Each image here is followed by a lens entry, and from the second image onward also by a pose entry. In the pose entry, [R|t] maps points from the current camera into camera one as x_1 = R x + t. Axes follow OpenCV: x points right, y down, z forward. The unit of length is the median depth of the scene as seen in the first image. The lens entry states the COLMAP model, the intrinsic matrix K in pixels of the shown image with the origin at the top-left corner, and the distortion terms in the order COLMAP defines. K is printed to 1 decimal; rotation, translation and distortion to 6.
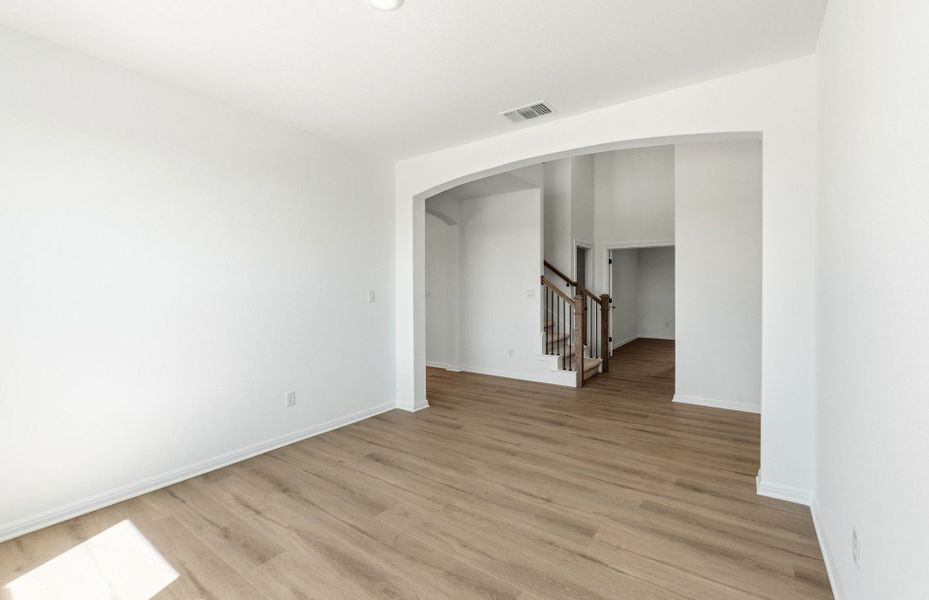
lens RADIAL K [[387.3, 0, 463.8], [0, 387.3, 295.5], [0, 0, 1]] dist [-0.005074, -0.000342]
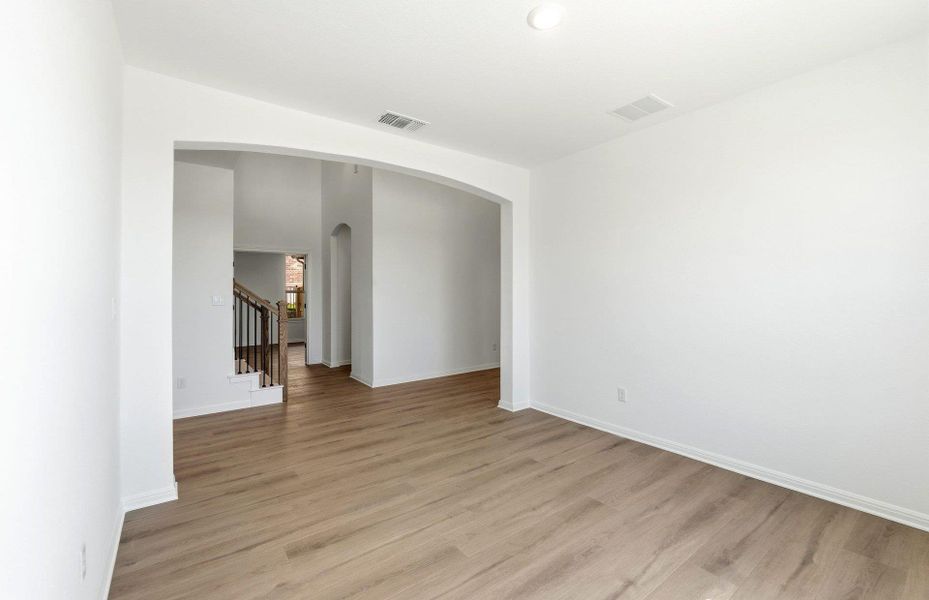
lens RADIAL K [[387.3, 0, 456.2], [0, 387.3, 303.0], [0, 0, 1]] dist [-0.005074, -0.000342]
pose [[0.320156, -0.020820, 0.947136, -0.781391], [0.020670, 0.999674, 0.014988, -0.005998], [-0.947139, 0.014778, 0.320482, 0.550249]]
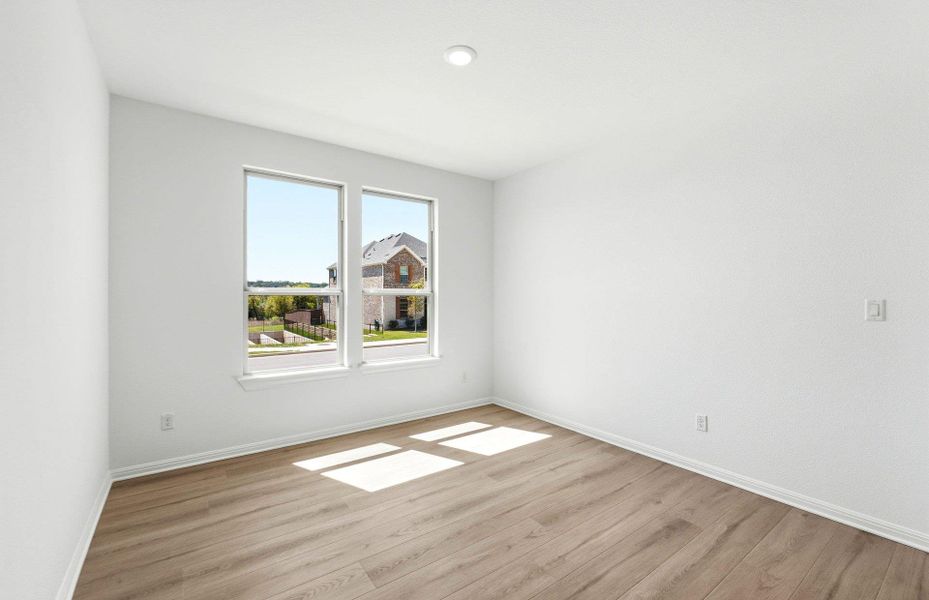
lens RADIAL K [[387.3, 0, 471.4], [0, 387.3, 295.1], [0, 0, 1]] dist [-0.005074, -0.000342]
pose [[-0.294140, 0.001691, -0.955761, 0.592435], [-0.013809, 0.999887, 0.006019, -0.016804], [0.955662, 0.014968, -0.294084, 0.852090]]
